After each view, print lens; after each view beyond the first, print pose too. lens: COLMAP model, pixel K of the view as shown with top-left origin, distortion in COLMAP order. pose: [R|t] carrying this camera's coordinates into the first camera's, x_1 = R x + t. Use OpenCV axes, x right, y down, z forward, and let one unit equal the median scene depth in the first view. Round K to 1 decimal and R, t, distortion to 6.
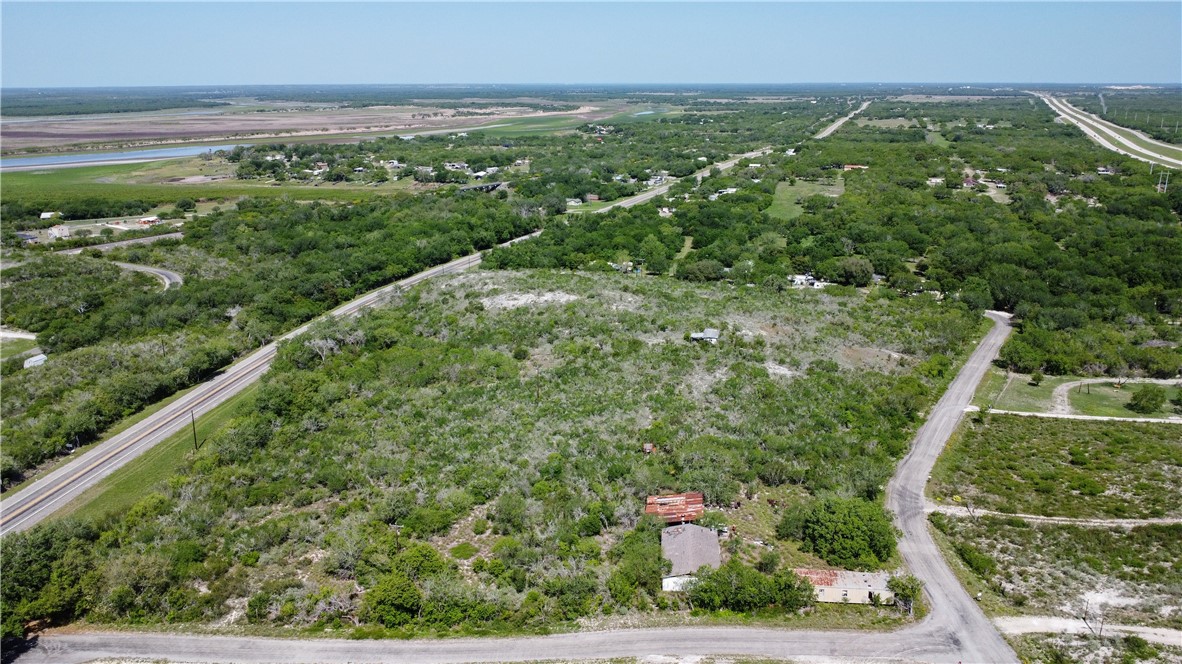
lens RADIAL K [[852.7, 0, 591.0], [0, 852.7, 332.0], [0, 0, 1]] dist [-0.026785, -0.004760]
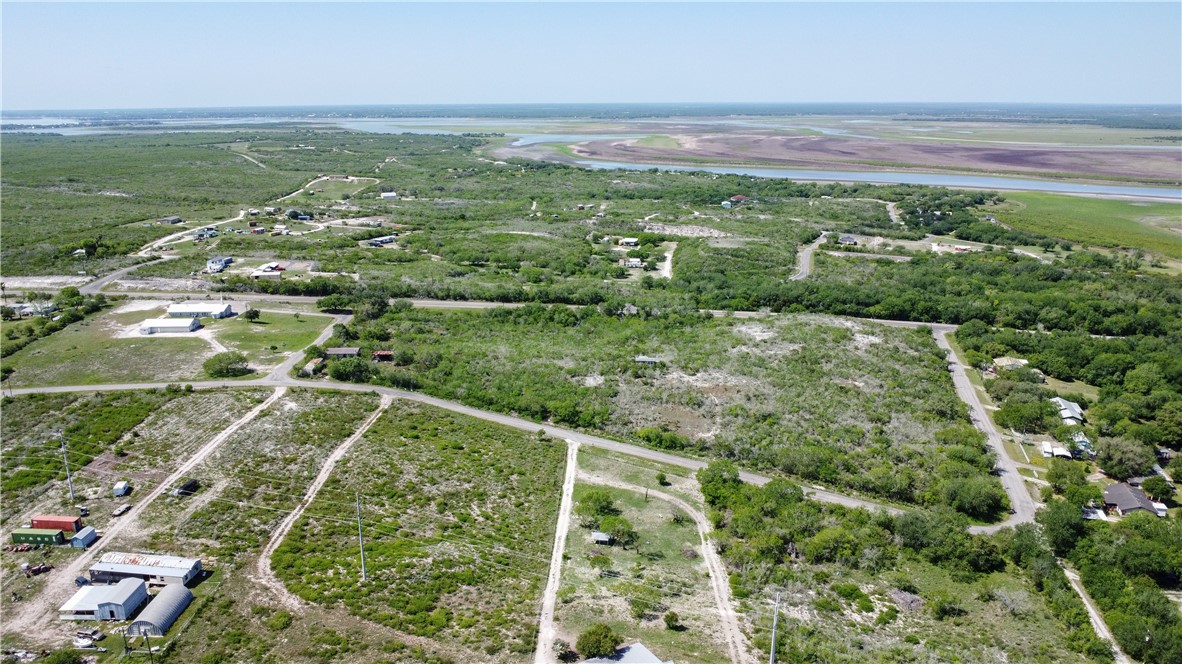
lens RADIAL K [[852.7, 0, 591.0], [0, 852.7, 332.0], [0, 0, 1]] dist [-0.026785, -0.004760]
pose [[0.125814, 0.266320, -0.955638, 0.443596], [-0.279586, 0.933765, 0.223416, -0.100123], [0.951842, 0.239074, 0.191940, 0.190199]]
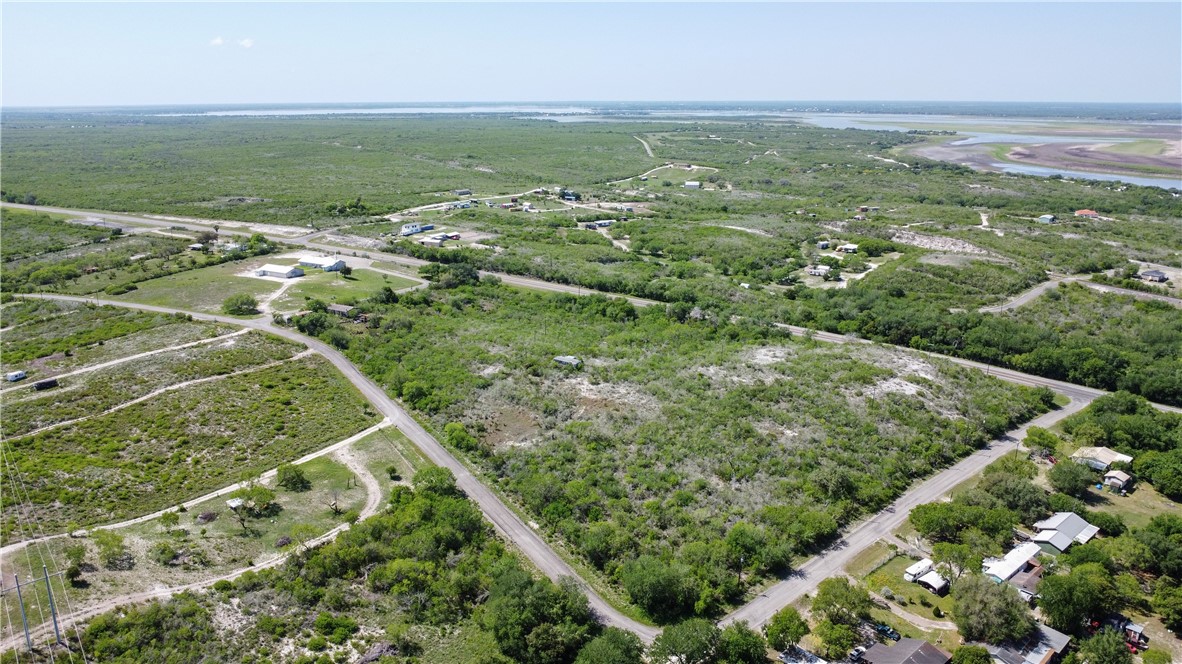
lens RADIAL K [[852.7, 0, 591.0], [0, 852.7, 332.0], [0, 0, 1]] dist [-0.026785, -0.004760]
pose [[-0.417627, 0.248109, -0.874088, 0.378881], [-0.255340, 0.891183, 0.374959, -0.161286], [0.872003, 0.379783, -0.308830, 0.427772]]
